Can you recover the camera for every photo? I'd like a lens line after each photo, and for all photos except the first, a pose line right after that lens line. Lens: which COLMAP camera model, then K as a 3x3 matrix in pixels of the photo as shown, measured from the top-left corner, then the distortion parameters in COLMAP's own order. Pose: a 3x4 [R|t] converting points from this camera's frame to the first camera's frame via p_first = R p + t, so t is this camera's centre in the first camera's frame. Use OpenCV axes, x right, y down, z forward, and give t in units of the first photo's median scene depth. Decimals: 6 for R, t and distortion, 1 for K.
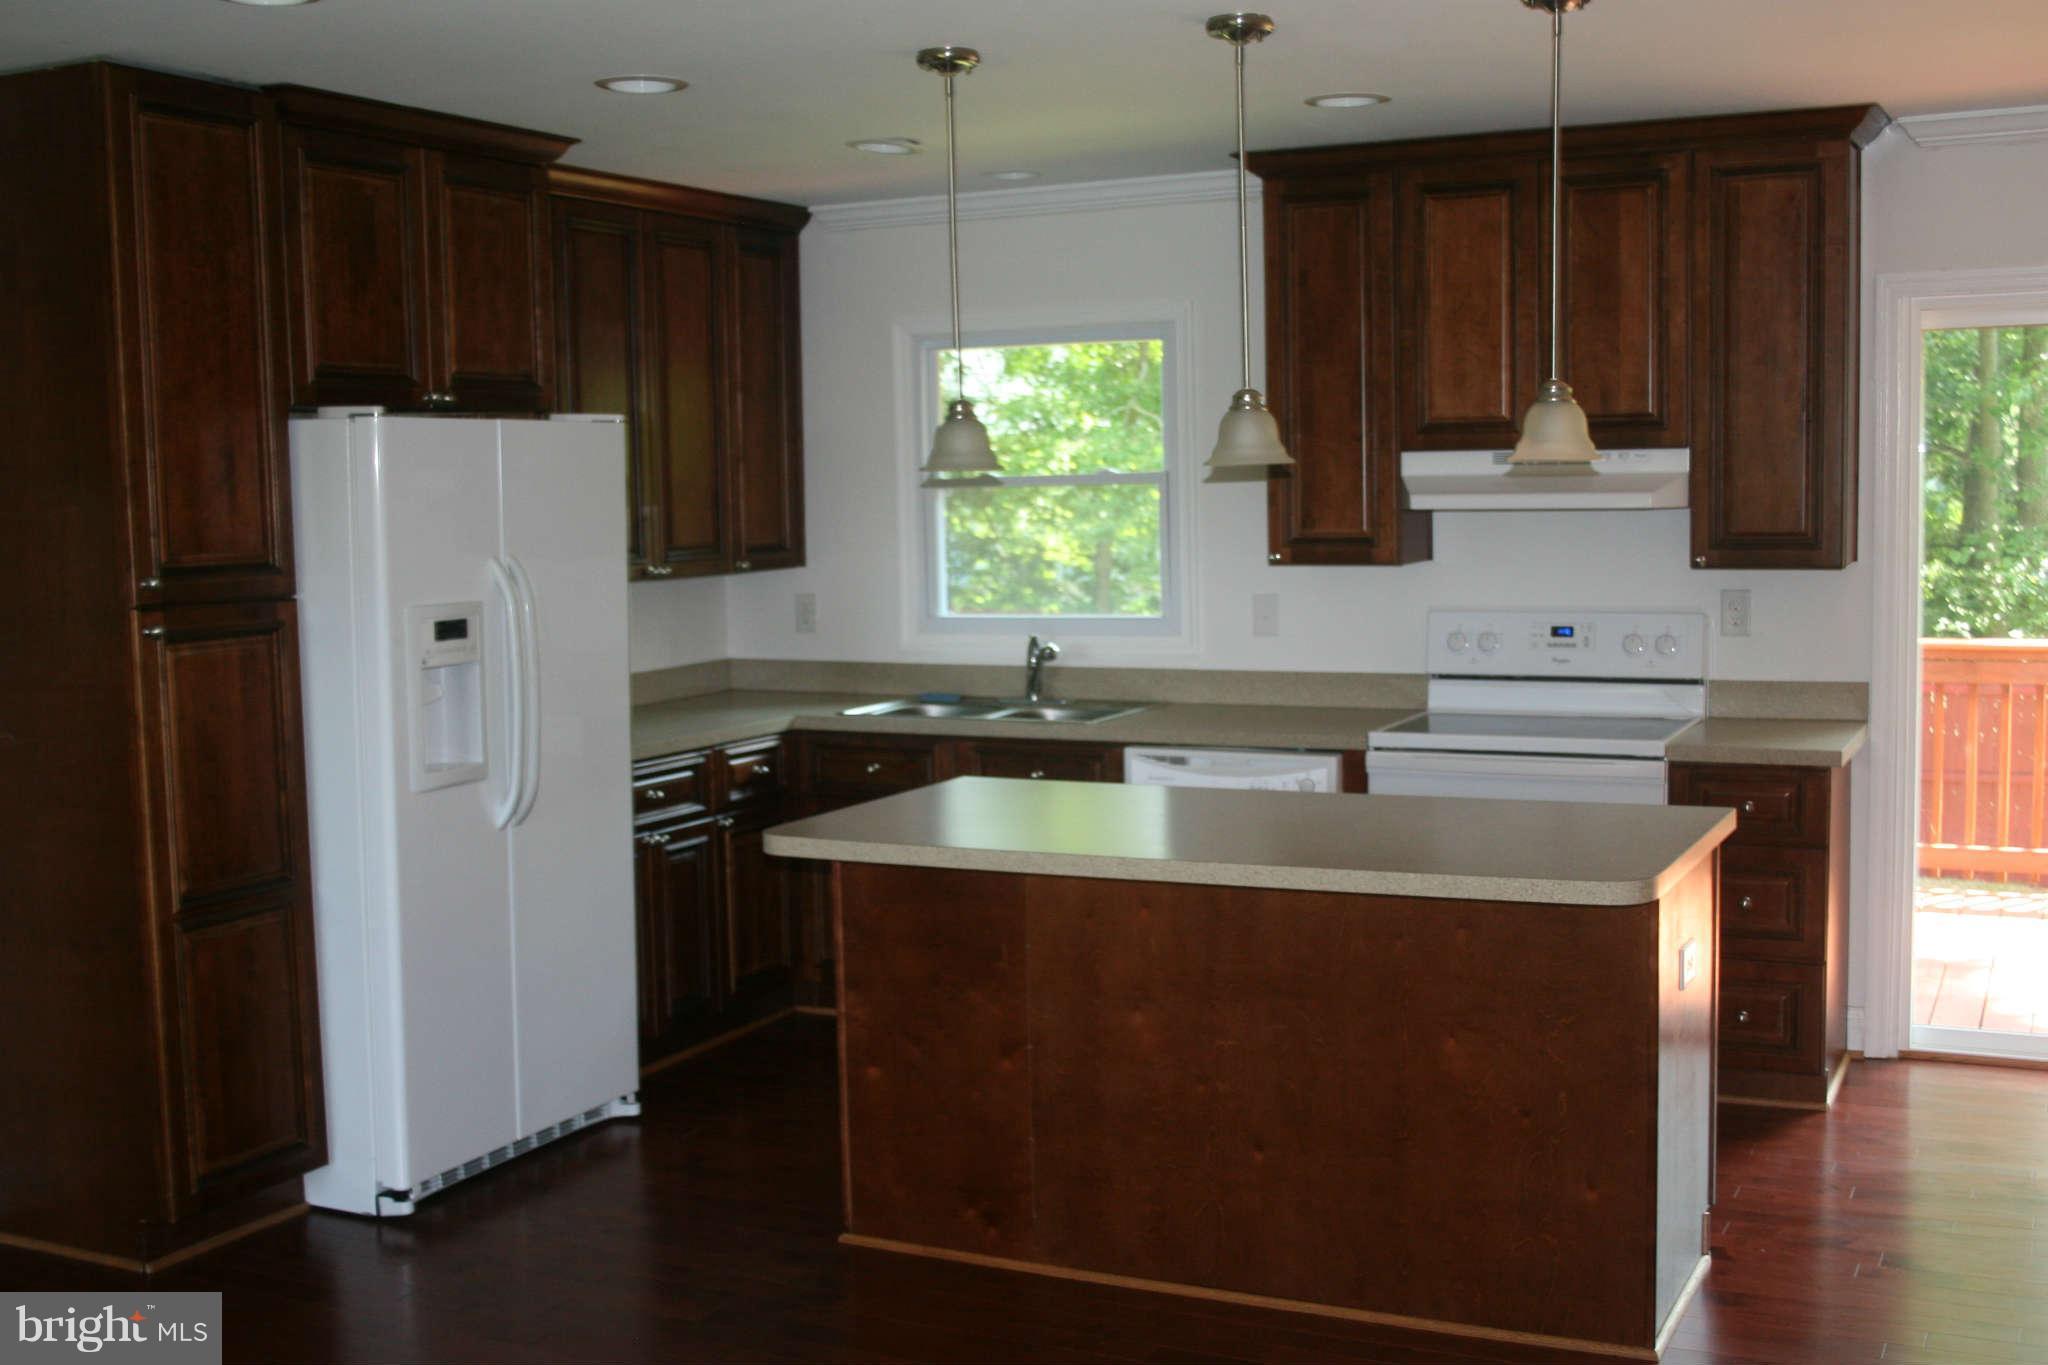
lens RADIAL K [[2366.2, 0, 1024.0], [0, 2366.2, 682.5], [0, 0, 1]] dist [-0.032793, -0.026384]
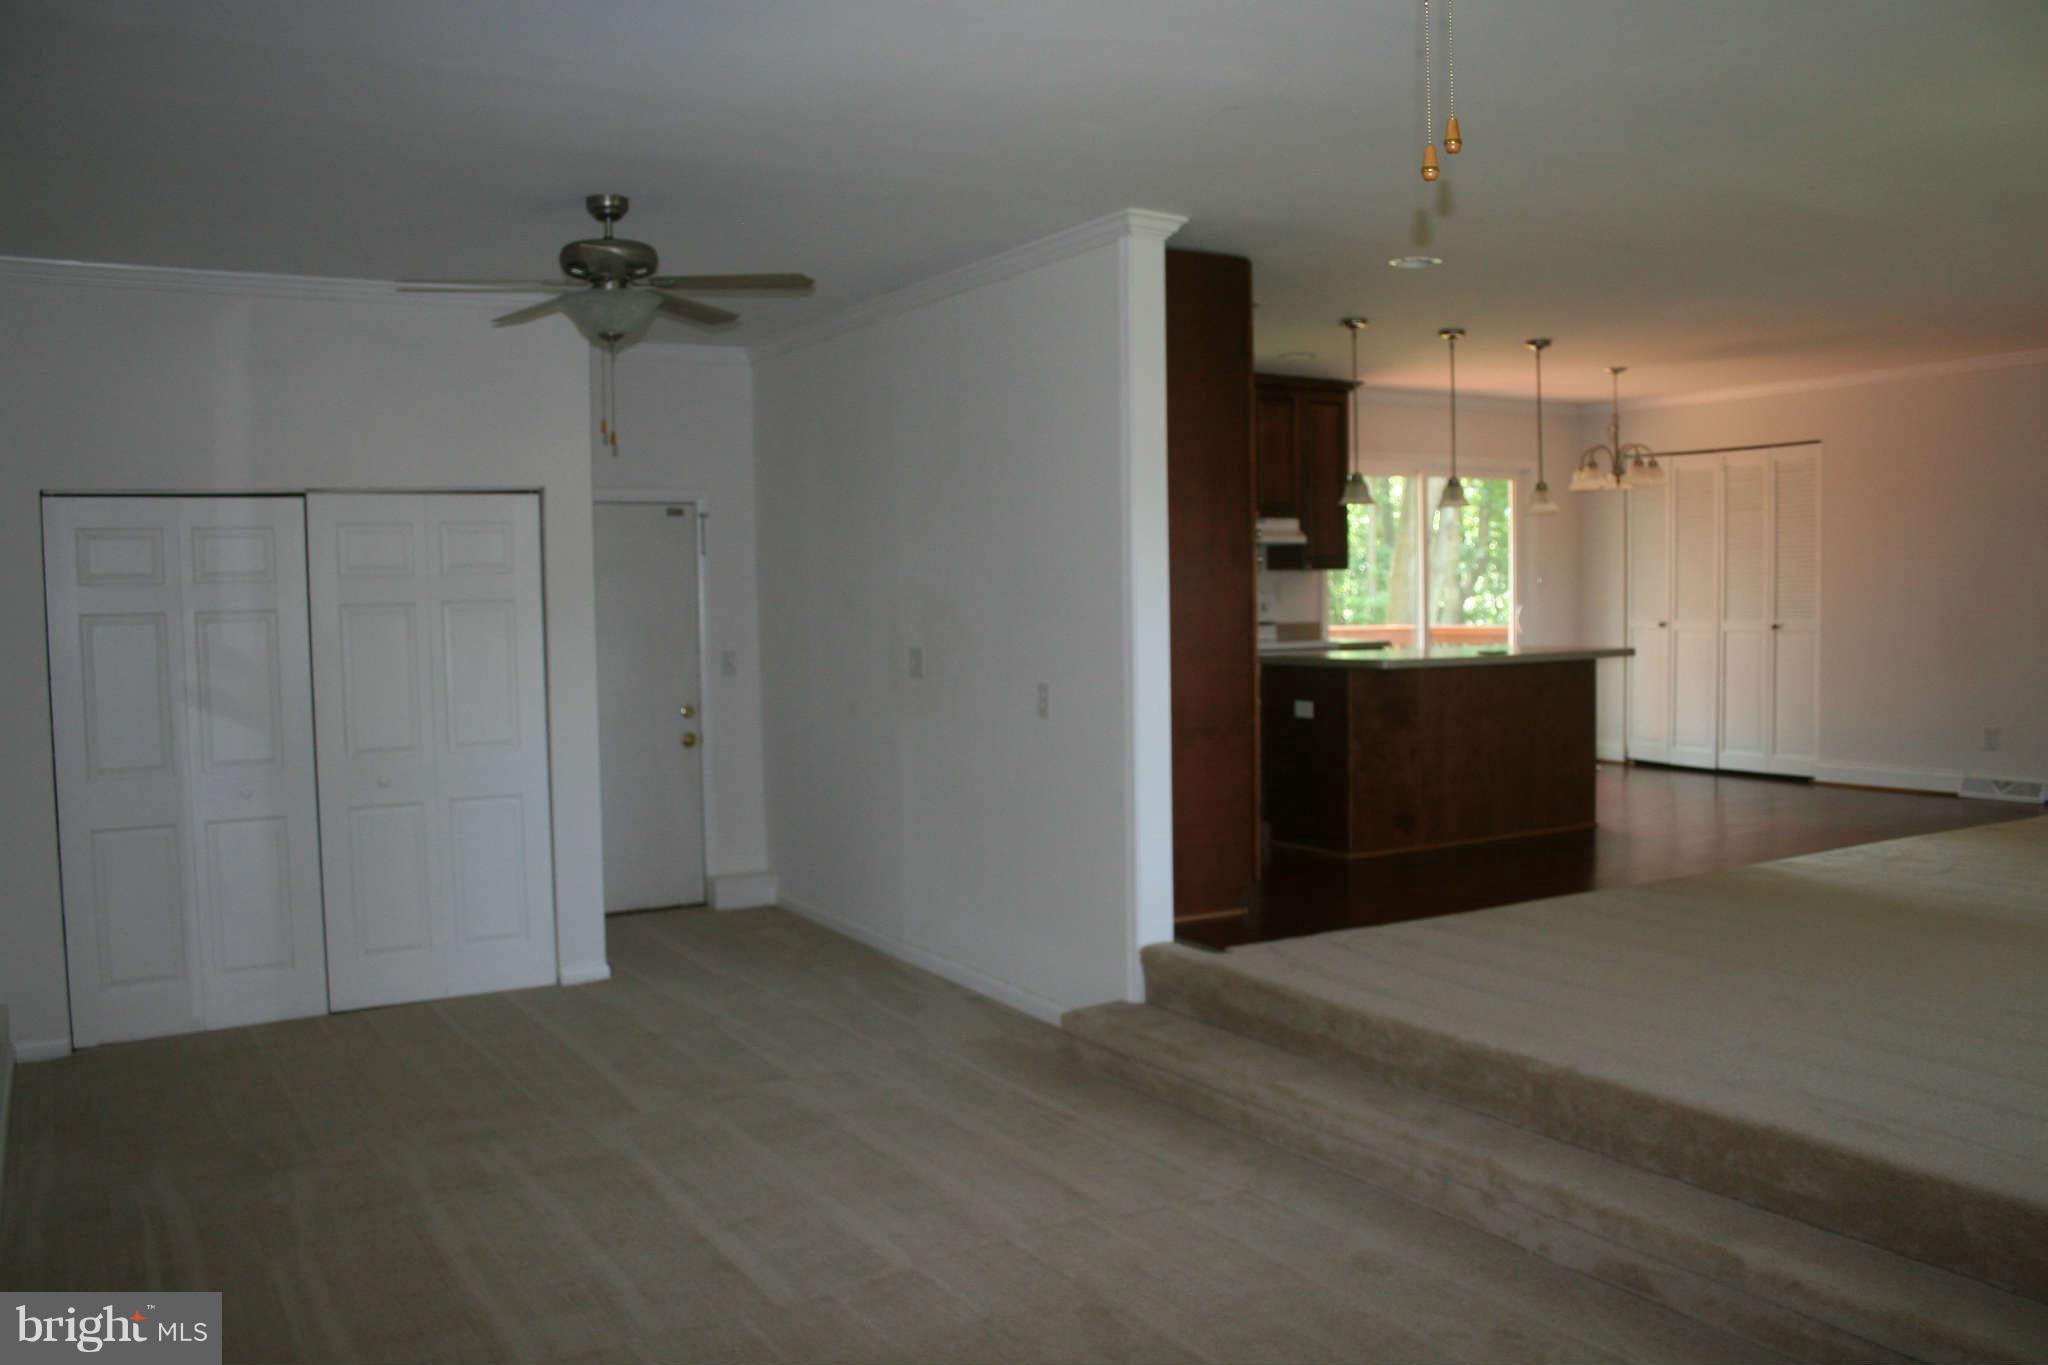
lens RADIAL K [[1645.5, 0, 1024.0], [0, 1645.5, 682.5], [0, 0, 1]] dist [-0.057794, -0.005365]
pose [[0.550881, -0.035159, 0.833843, -1.204199], [0.081844, 0.996572, -0.012050, 0.058609], [-0.830561, 0.074883, 0.551870, 0.337325]]
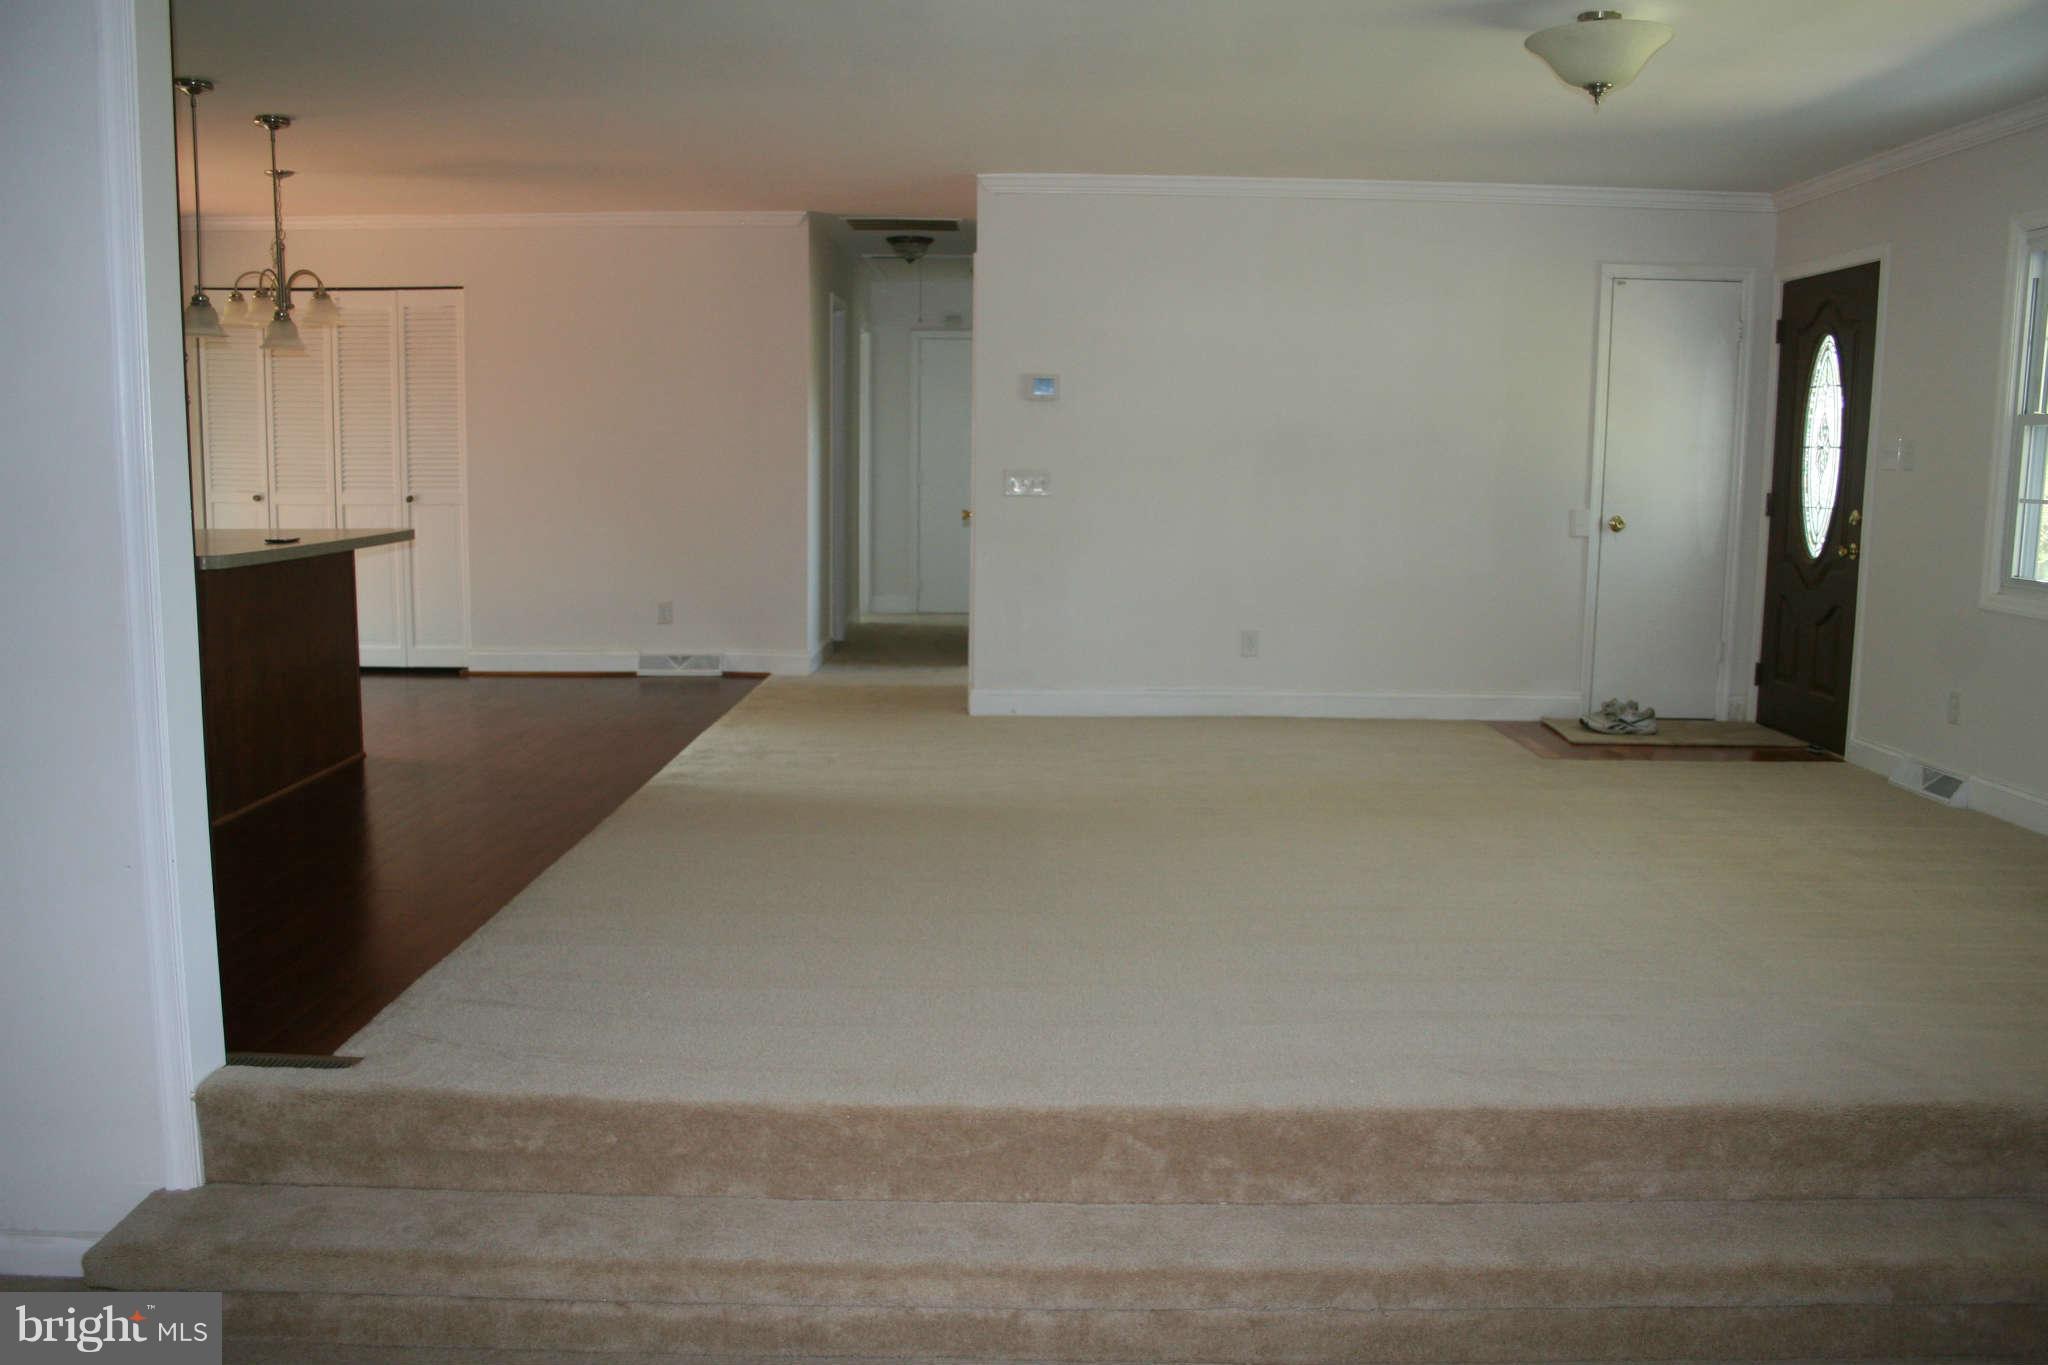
lens RADIAL K [[1706.1, 0, 972.1], [0, 1706.1, 694.2], [0, 0, 1]] dist [-0.159374, 0.155002]
pose [[-0.401506, -0.116131, 0.908464, -0.967940], [0.084273, 0.983035, 0.162910, 0.014960], [-0.911971, 0.141968, -0.384907, 0.752355]]
